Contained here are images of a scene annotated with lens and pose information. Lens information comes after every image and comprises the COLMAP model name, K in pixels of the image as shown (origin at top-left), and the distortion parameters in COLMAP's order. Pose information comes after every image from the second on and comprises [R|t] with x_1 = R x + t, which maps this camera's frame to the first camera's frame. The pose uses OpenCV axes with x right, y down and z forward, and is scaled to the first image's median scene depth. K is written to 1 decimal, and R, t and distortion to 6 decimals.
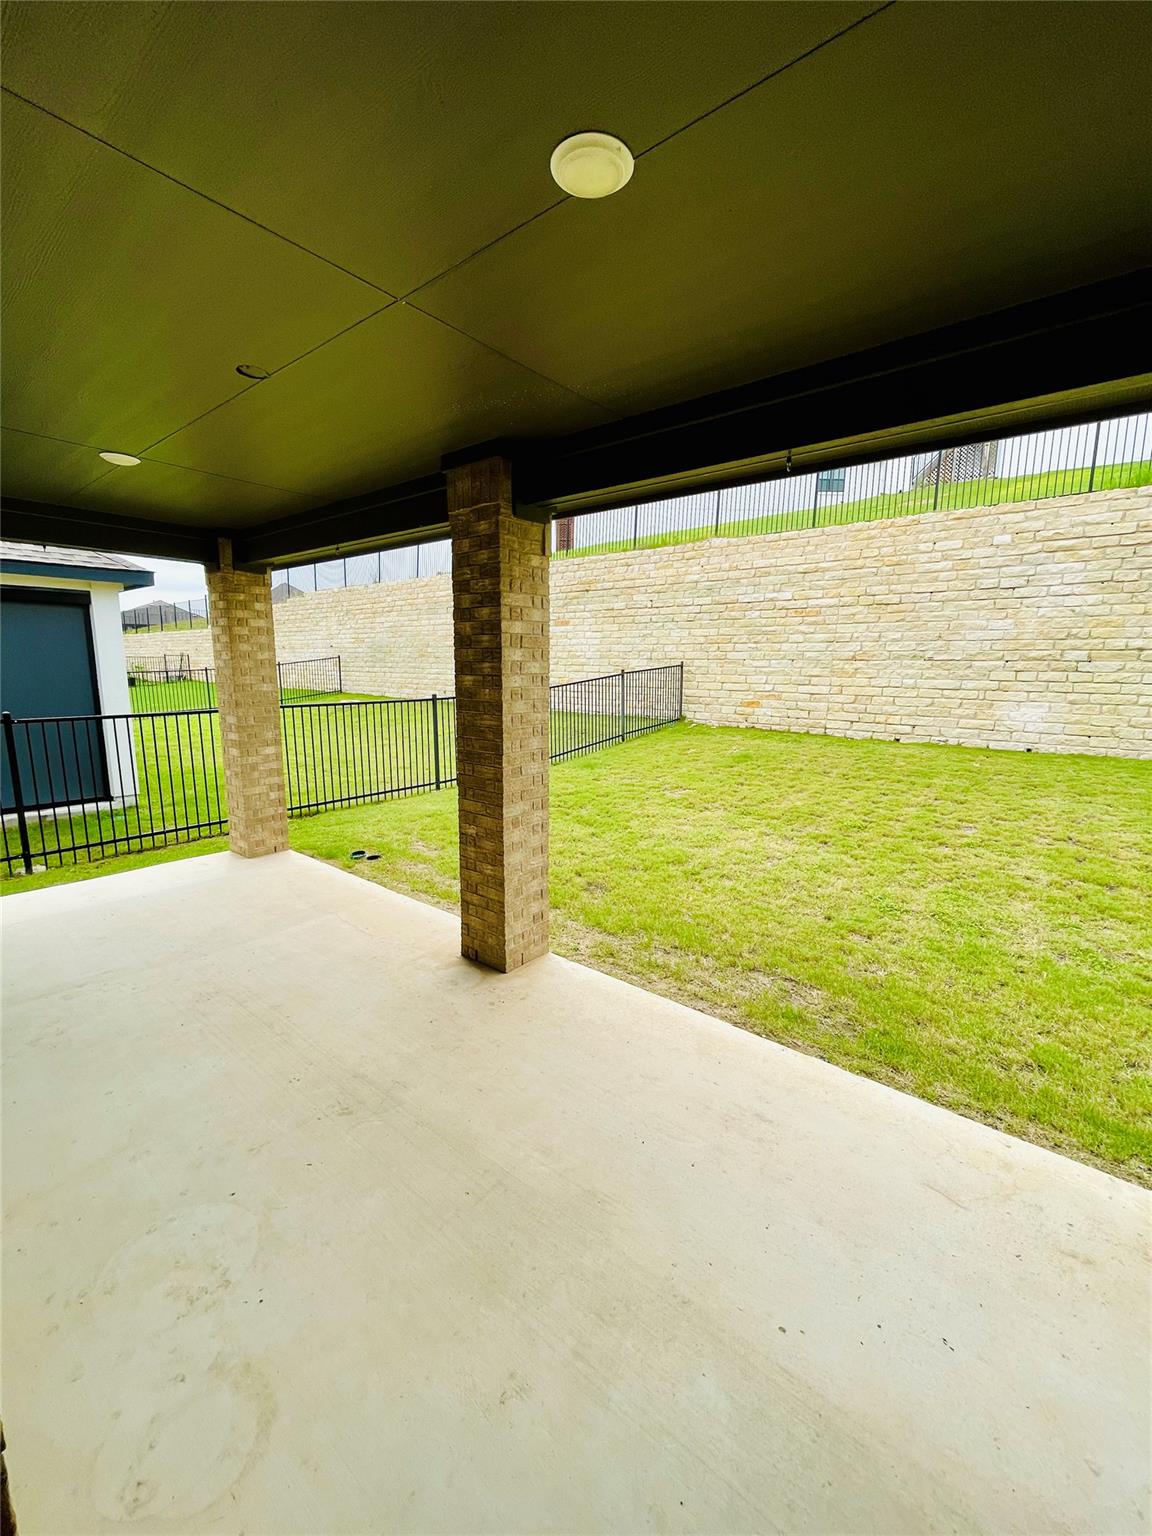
lens RADIAL K [[623.5, 0, 580.9], [0, 623.5, 771.7], [0, 0, 1]] dist [-0.000849, -0.000051]
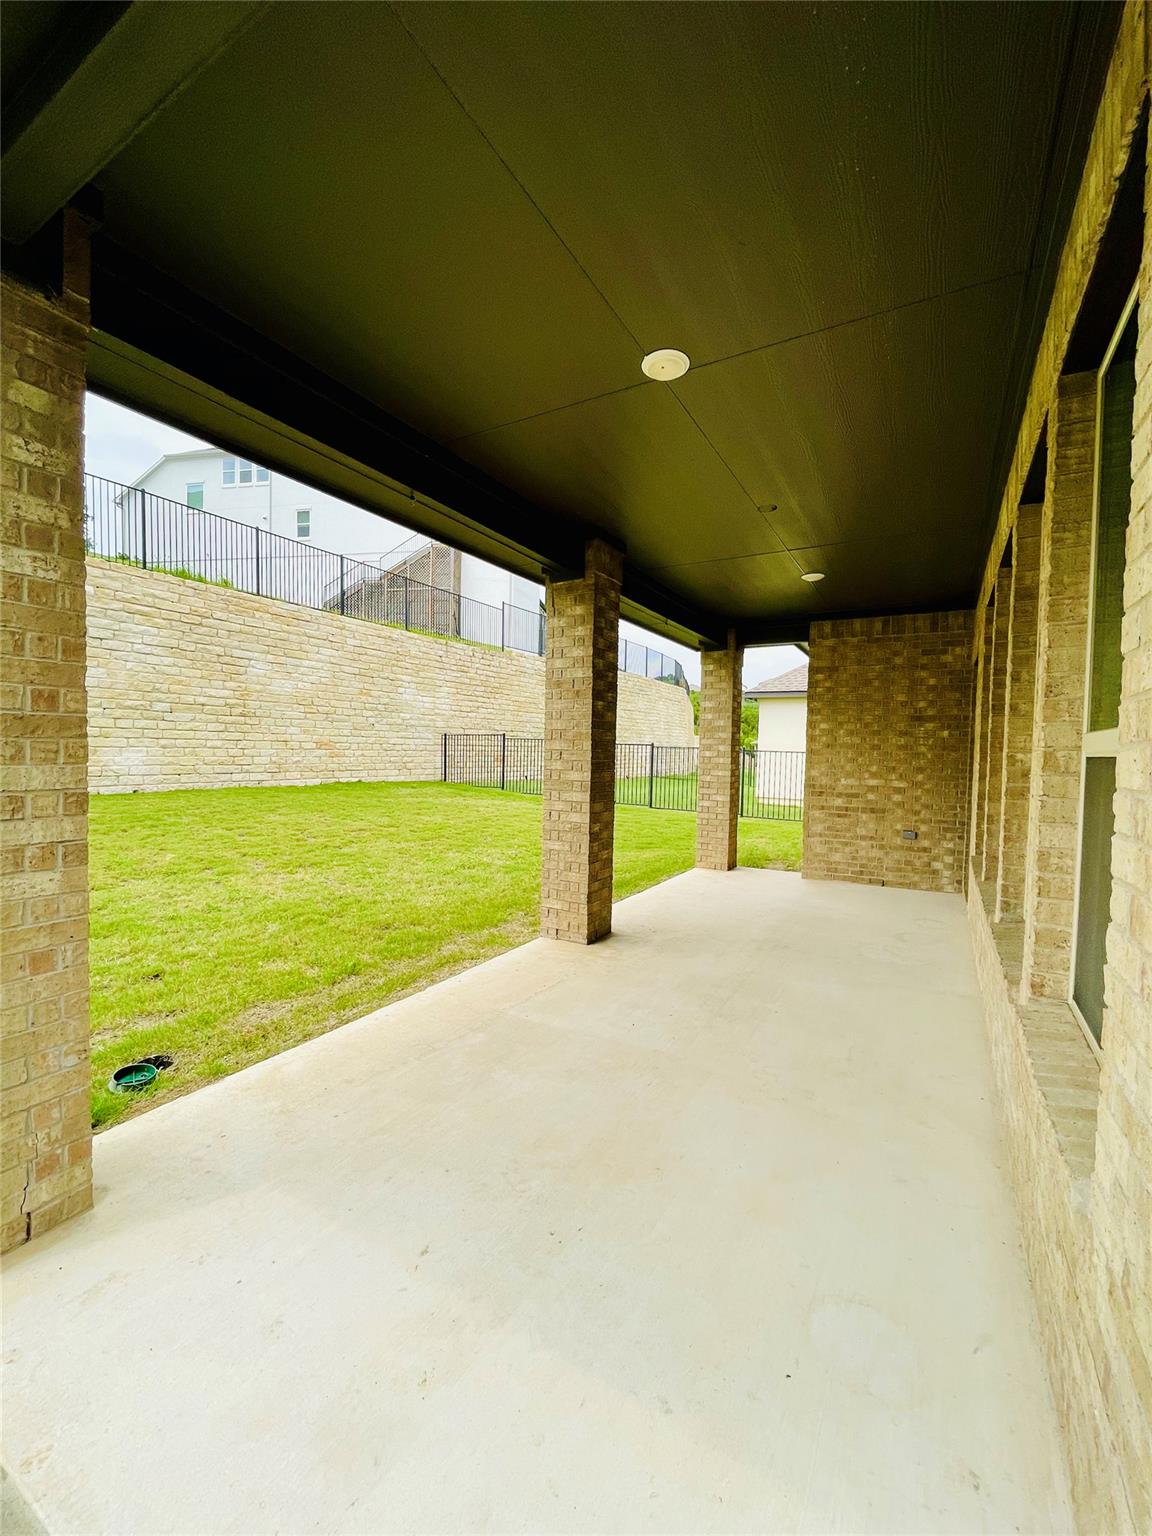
lens RADIAL K [[623.5, 0, 581.4], [0, 623.5, 769.3], [0, 0, 1]] dist [-0.000849, -0.000051]
pose [[-0.162763, -0.044928, 0.985642, -0.507007], [0.144019, 0.987182, 0.068781, -0.039317], [-0.976098, 0.153146, -0.154206, 0.446312]]
